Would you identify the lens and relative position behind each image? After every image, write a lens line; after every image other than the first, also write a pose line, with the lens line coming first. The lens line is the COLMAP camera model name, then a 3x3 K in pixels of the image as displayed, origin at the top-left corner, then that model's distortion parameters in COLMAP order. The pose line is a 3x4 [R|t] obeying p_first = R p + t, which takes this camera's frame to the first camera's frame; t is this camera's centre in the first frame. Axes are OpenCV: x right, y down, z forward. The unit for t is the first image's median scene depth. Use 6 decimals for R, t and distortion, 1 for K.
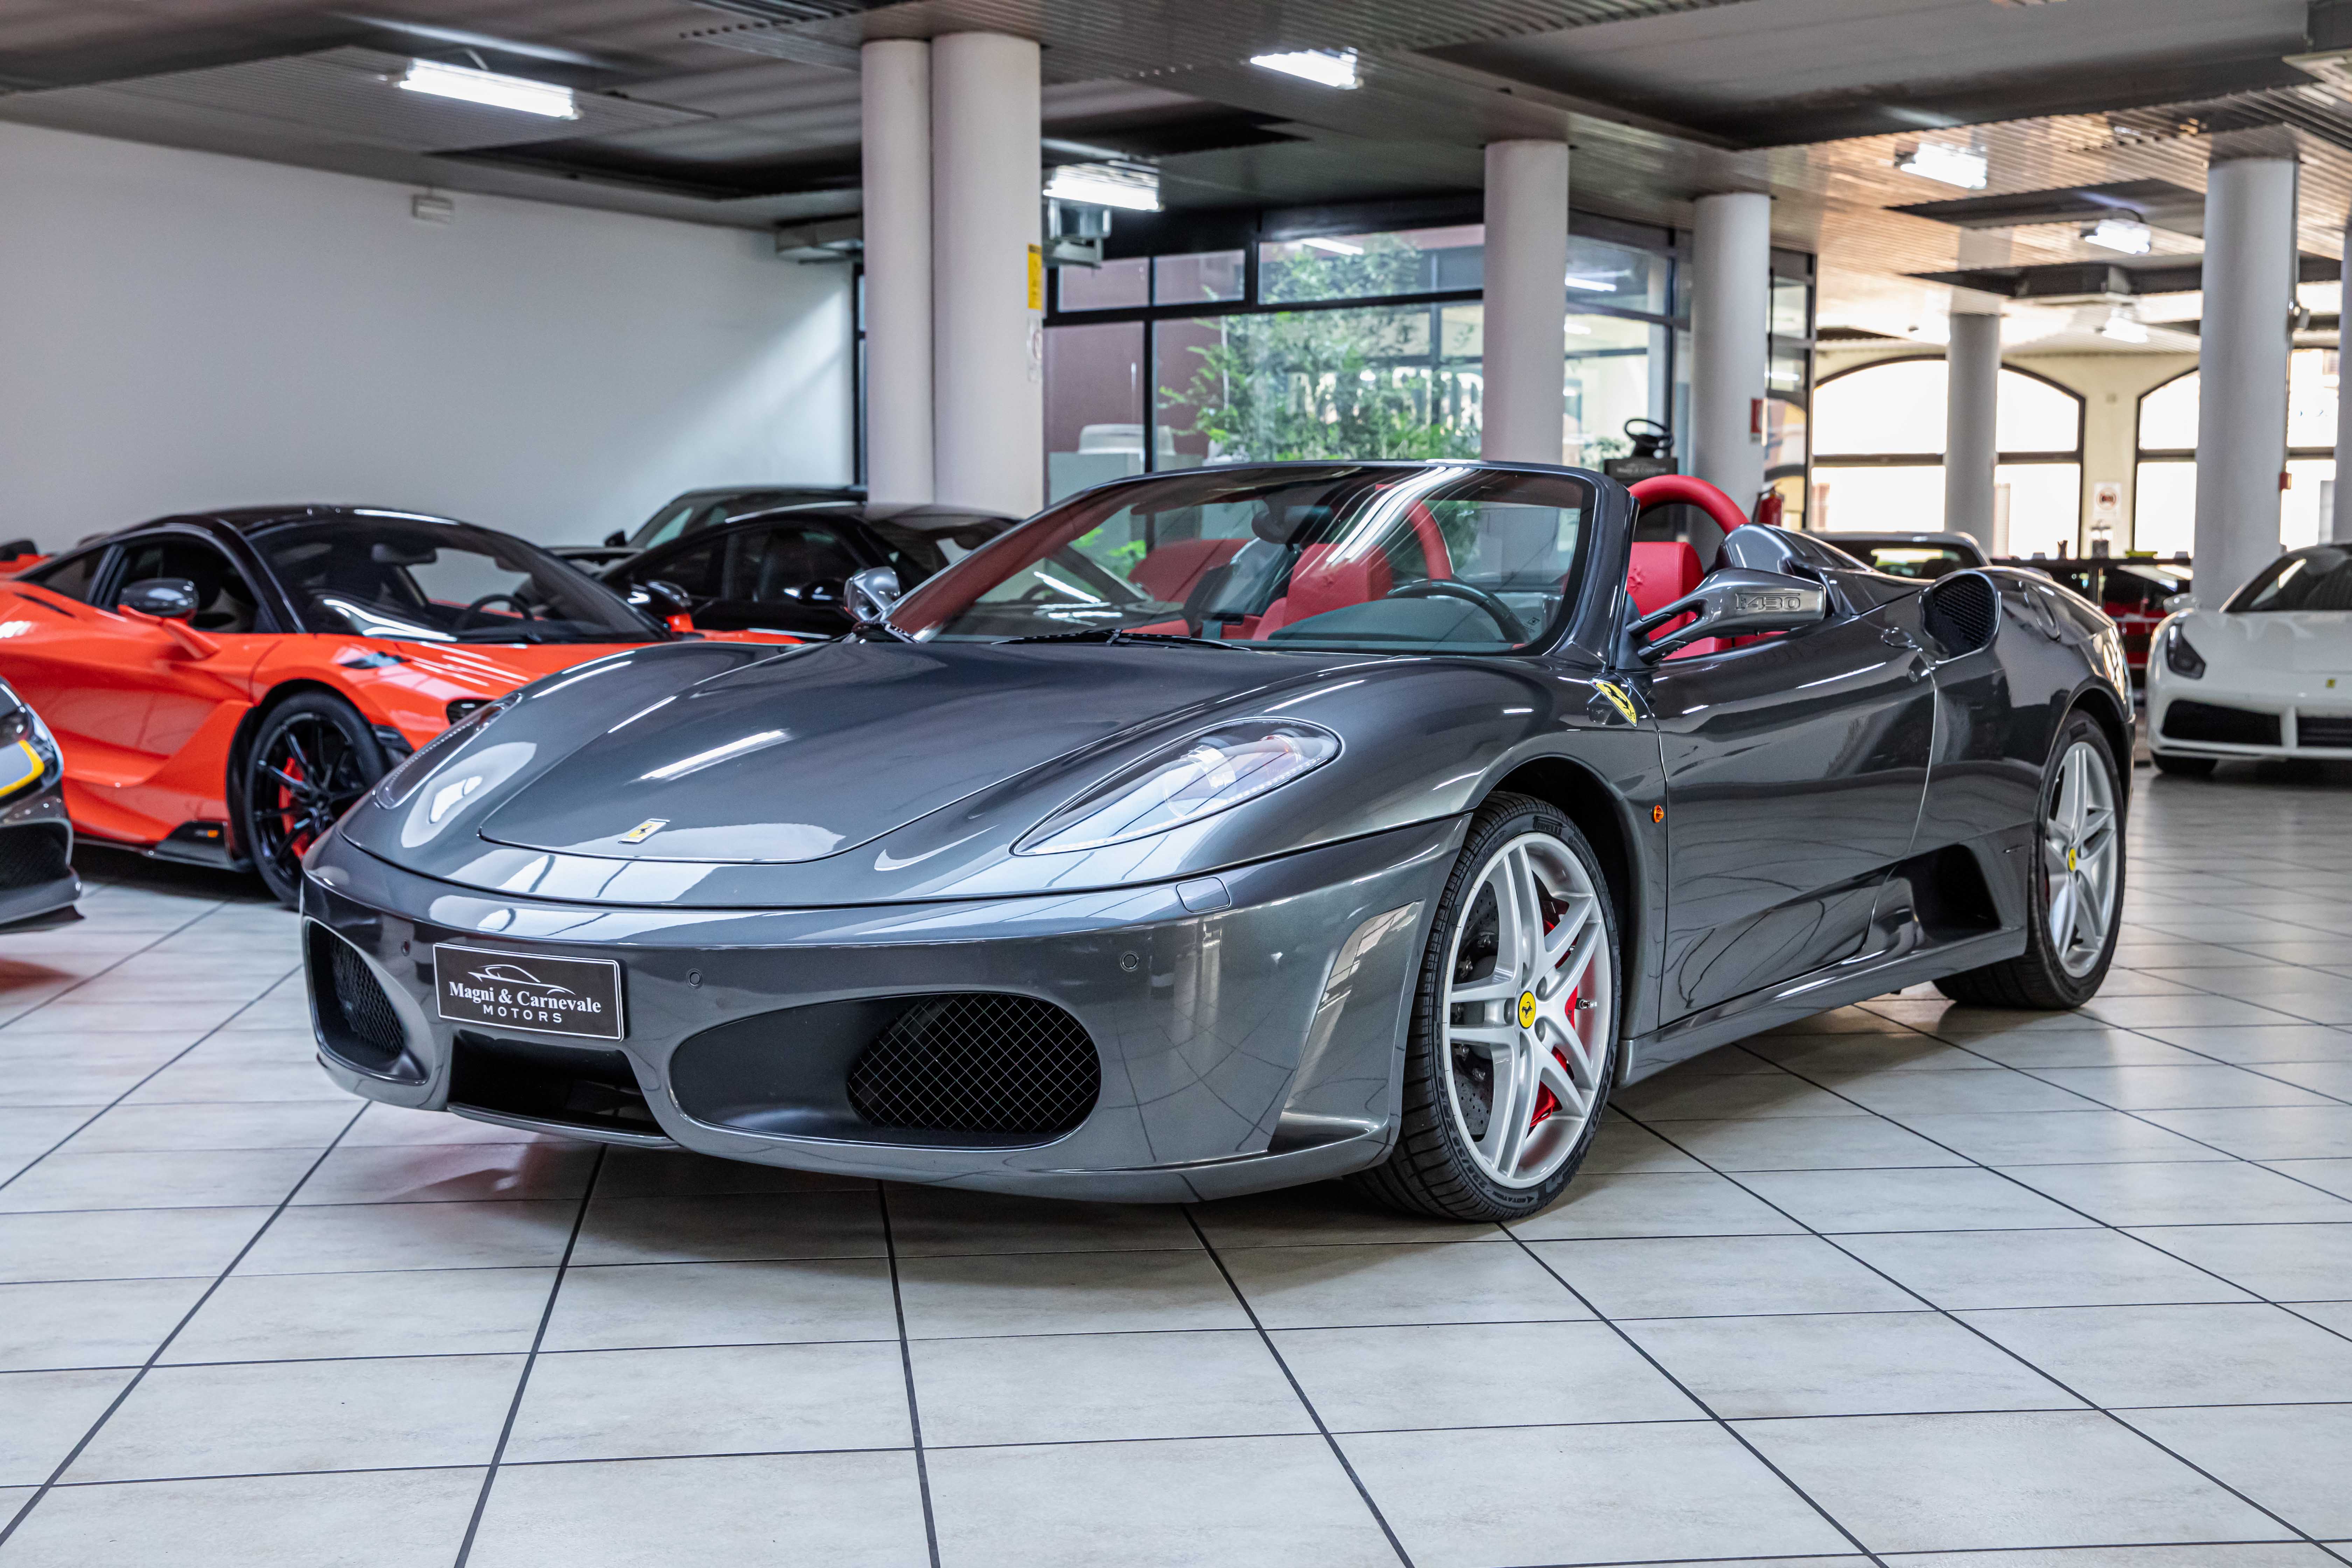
lens RADIAL K [[2804.4, 0, 1176.0], [0, 2804.4, 784.0], [0, 0, 1]] dist [0.098448, -0.003230]
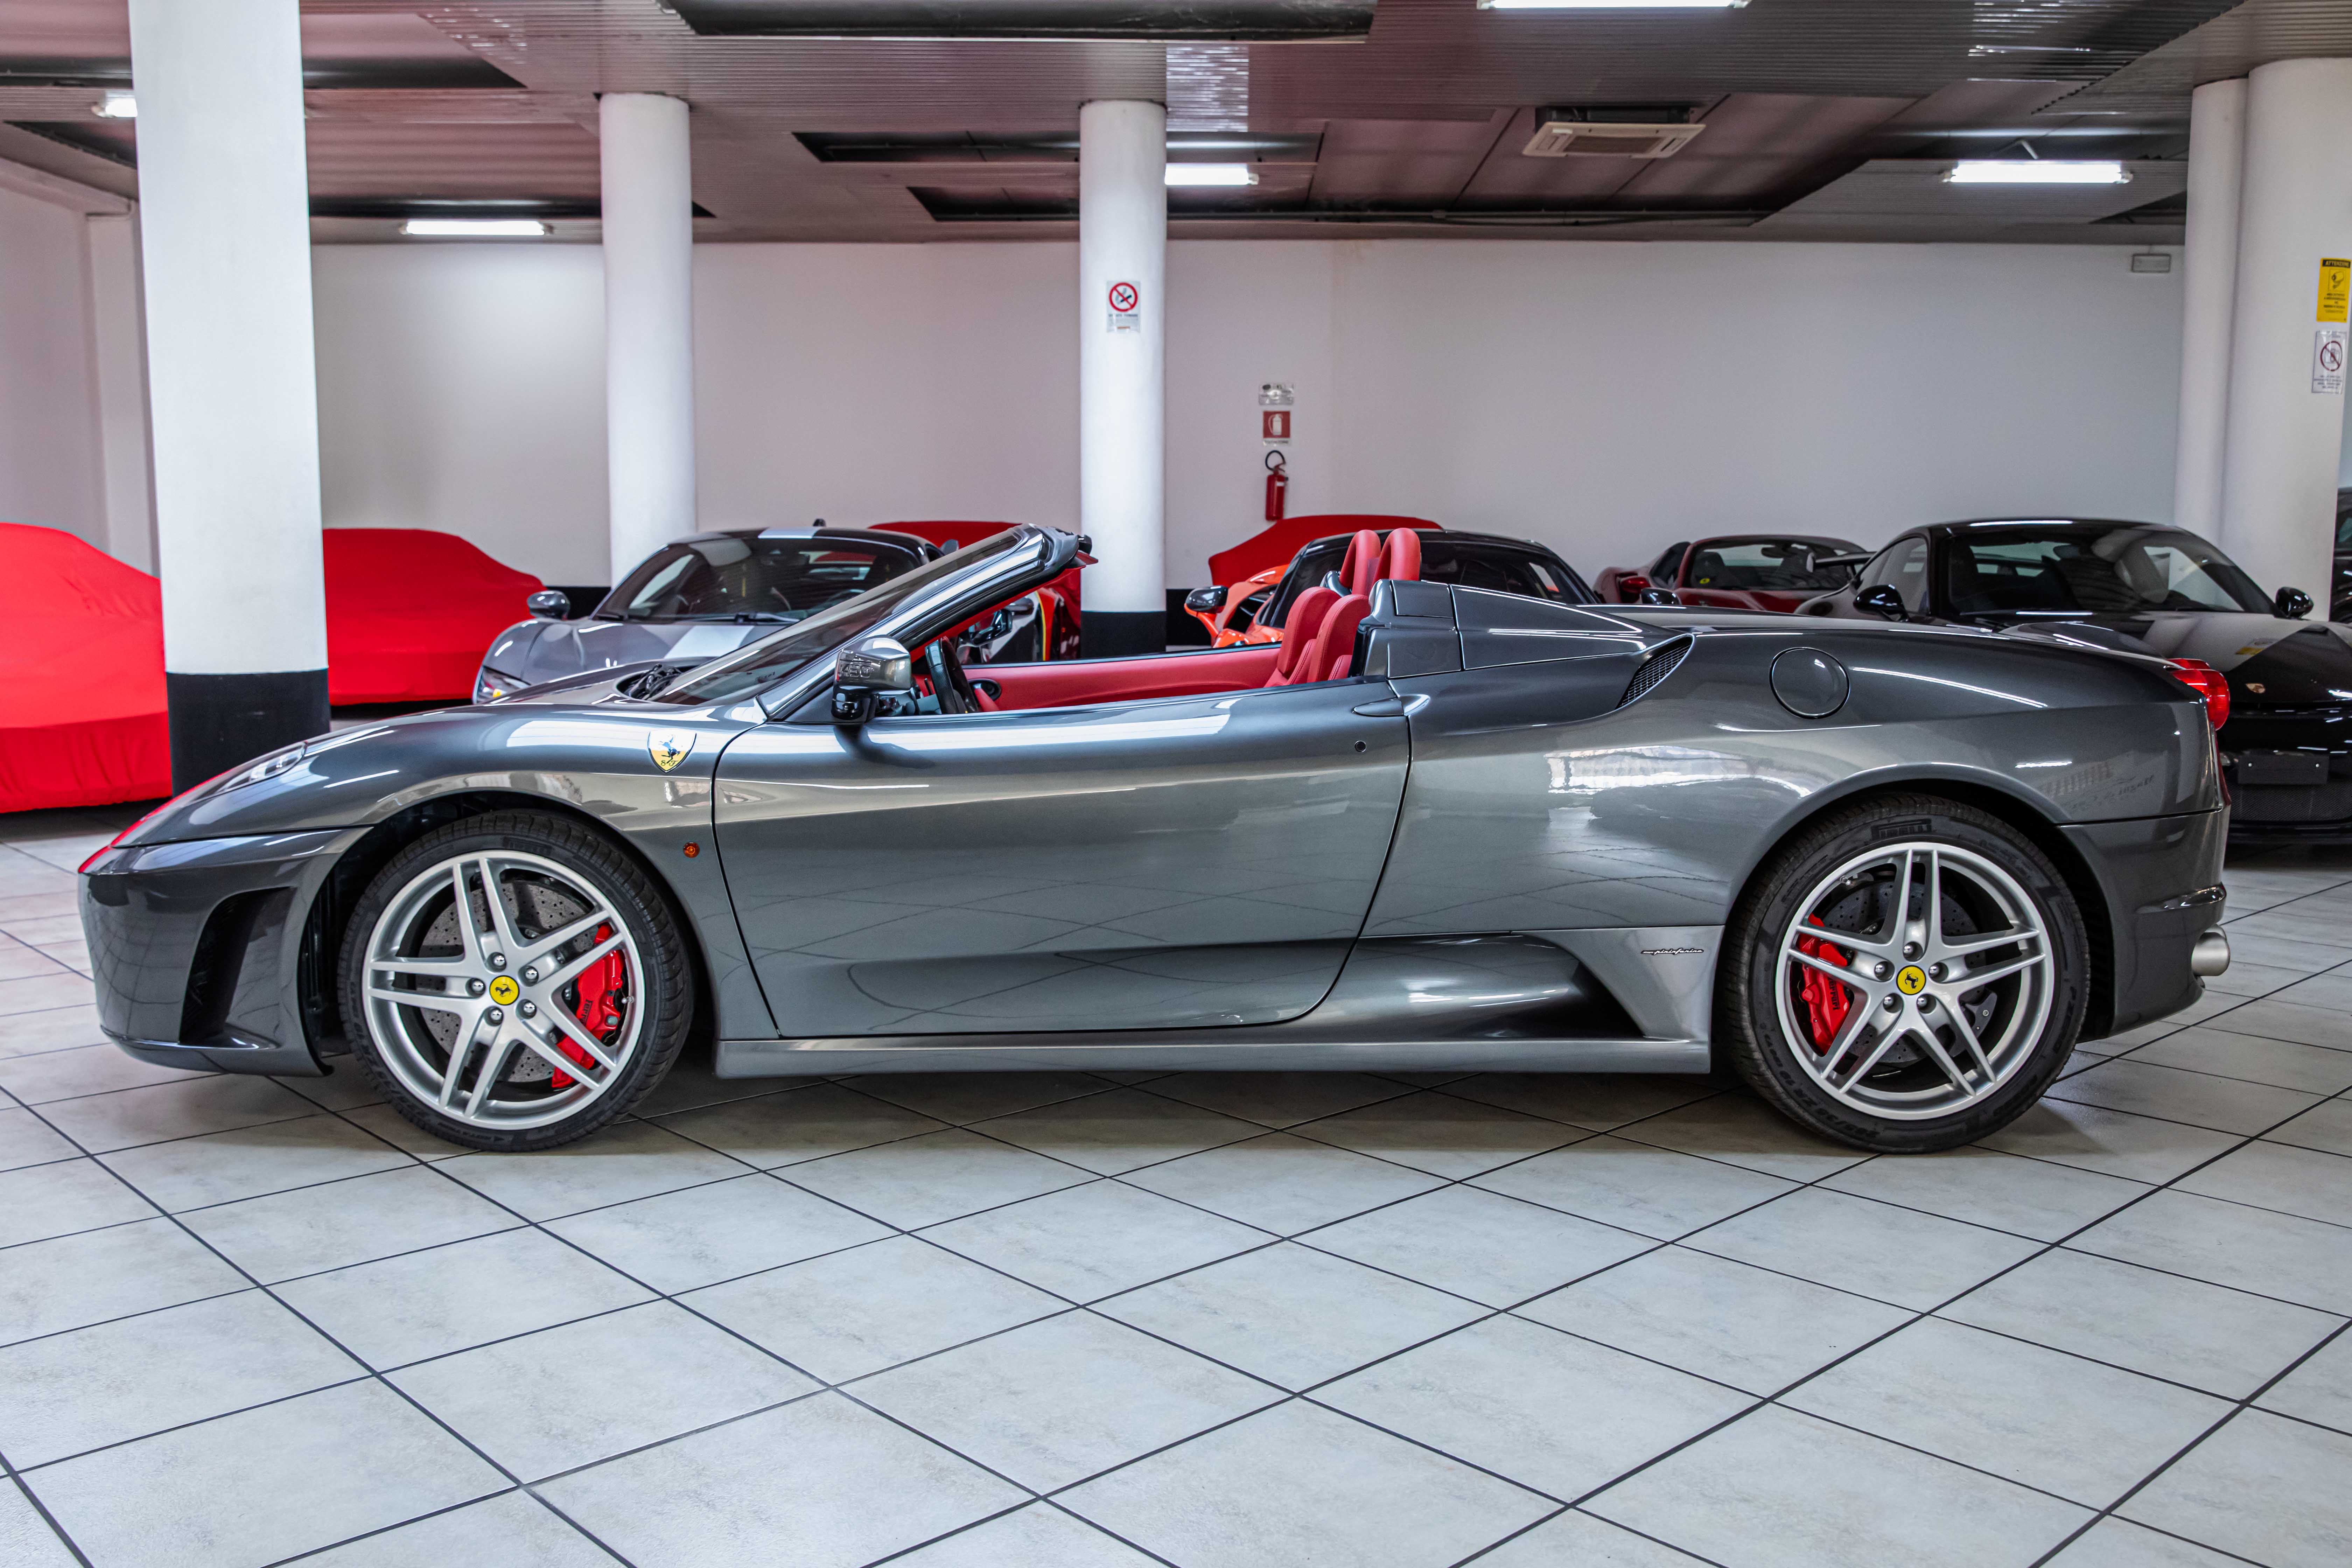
lens RADIAL K [[1994.3, 0, 1176.0], [0, 1994.3, 784.0], [0, 0, 1]] dist [-0.048284, 0.002377]
pose [[0.597969, 0.099528, -0.795316, 0.982086], [-0.058412, 0.995033, 0.080603, -0.097942], [0.799388, -0.001742, 0.600812, 0.701493]]
